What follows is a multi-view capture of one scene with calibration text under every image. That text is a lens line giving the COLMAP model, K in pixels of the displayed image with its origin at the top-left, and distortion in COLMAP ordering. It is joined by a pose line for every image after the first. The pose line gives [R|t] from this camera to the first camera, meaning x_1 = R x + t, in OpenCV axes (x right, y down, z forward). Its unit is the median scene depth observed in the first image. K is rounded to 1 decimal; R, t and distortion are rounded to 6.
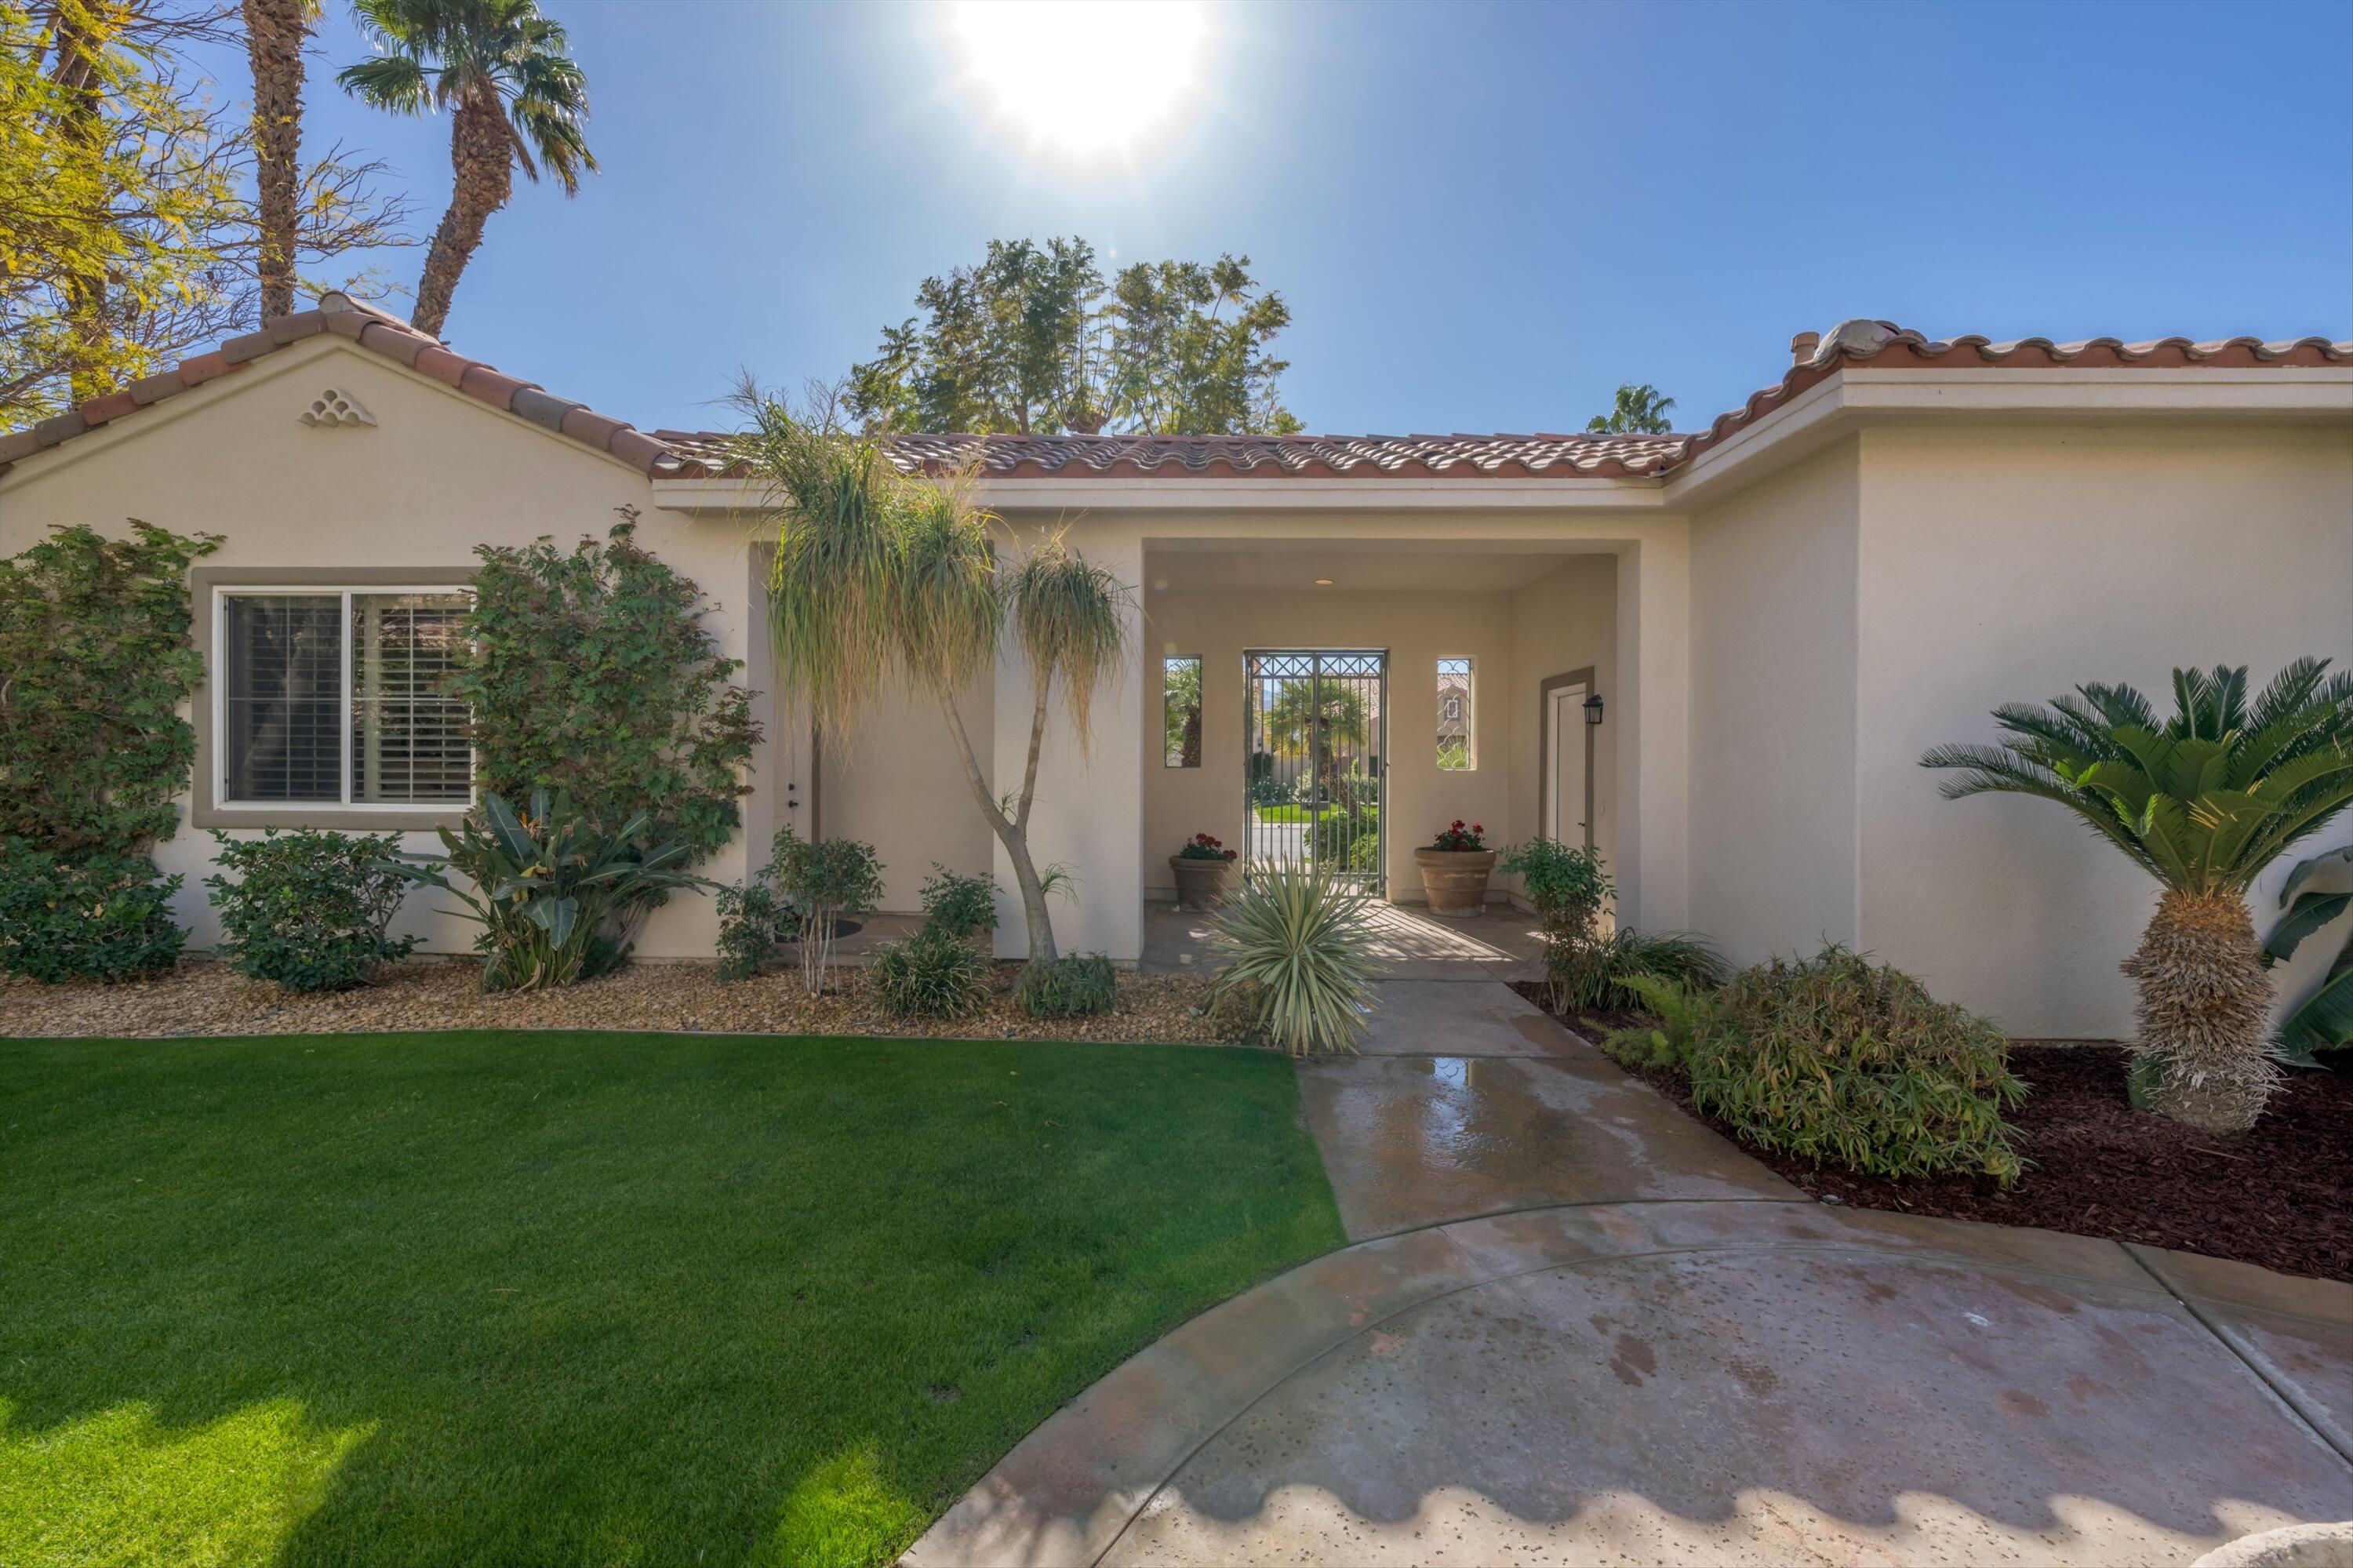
lens RADIAL K [[918.6, 0, 1185.5], [0, 918.6, 767.7], [0, 0, 1]] dist [-0.000862, 0.000156]
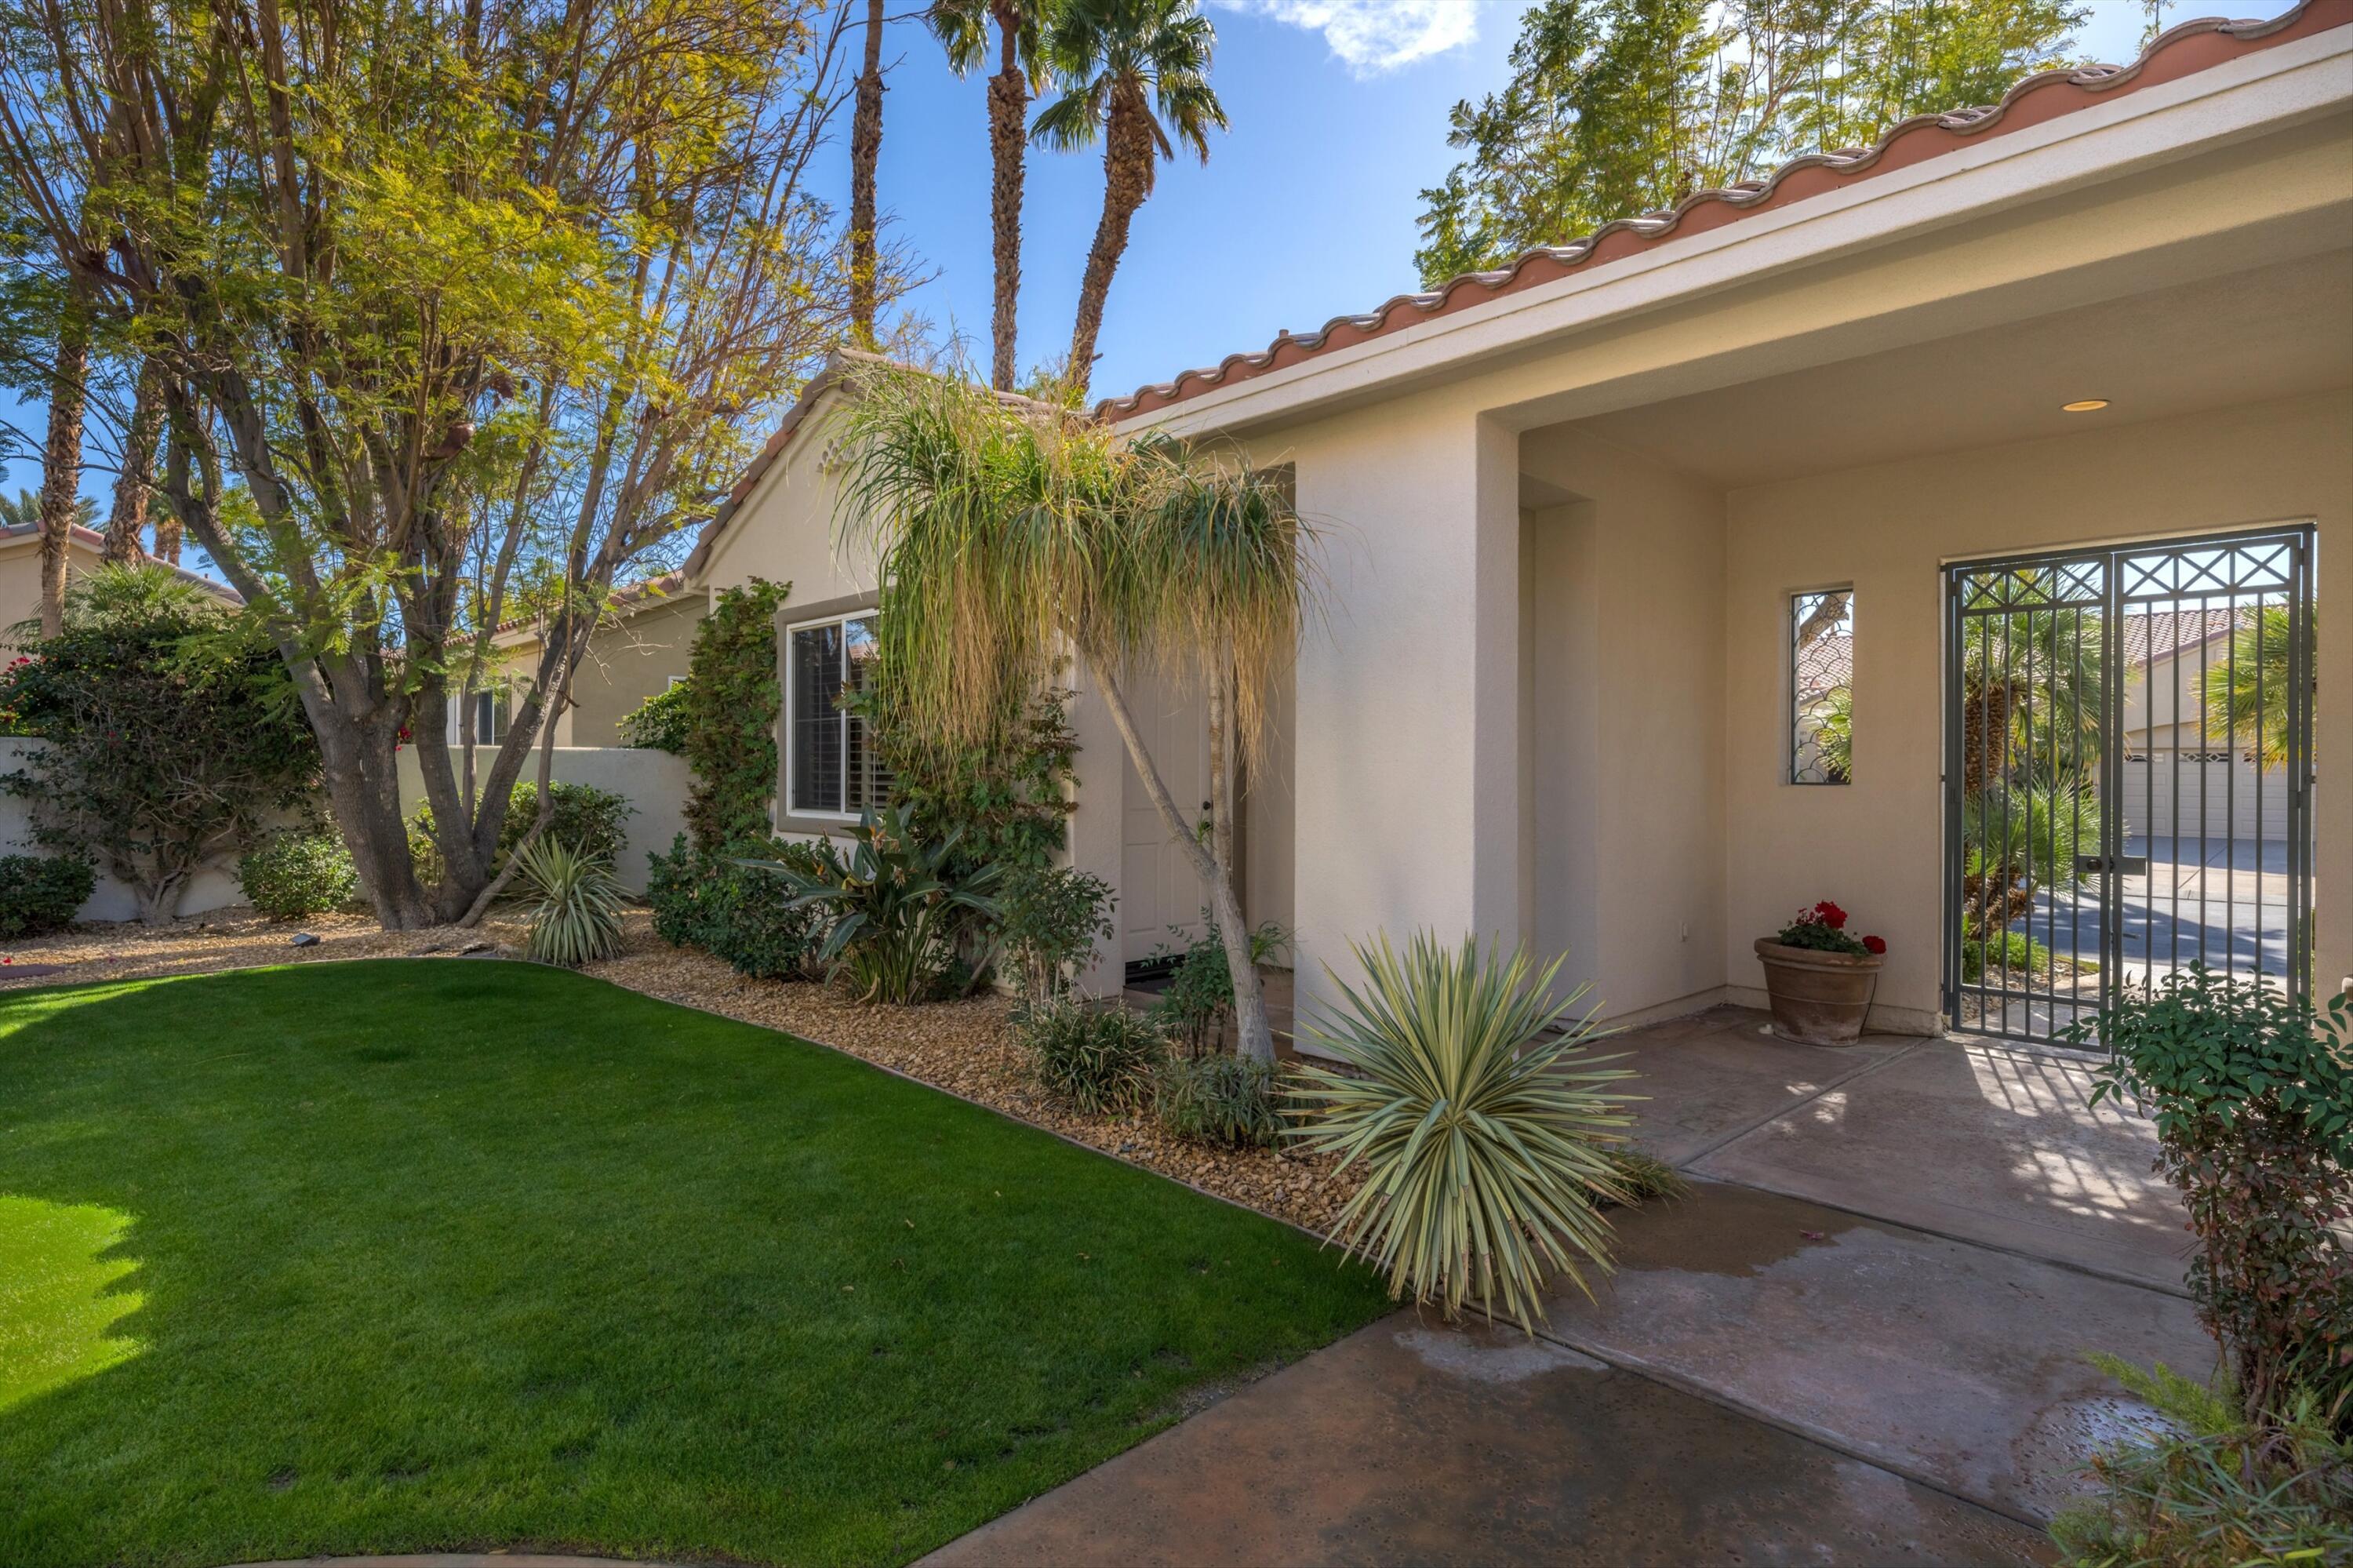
lens RADIAL K [[1225.4, 0, 1180.6], [0, 1225.4, 779.9], [0, 0, 1]] dist [0.003738, 0.000871]
pose [[0.685031, 0.001553, -0.728512, 0.288641], [-0.005073, 0.999984, -0.002638, 0.001011], [0.728496, 0.005503, 0.685027, 0.197132]]
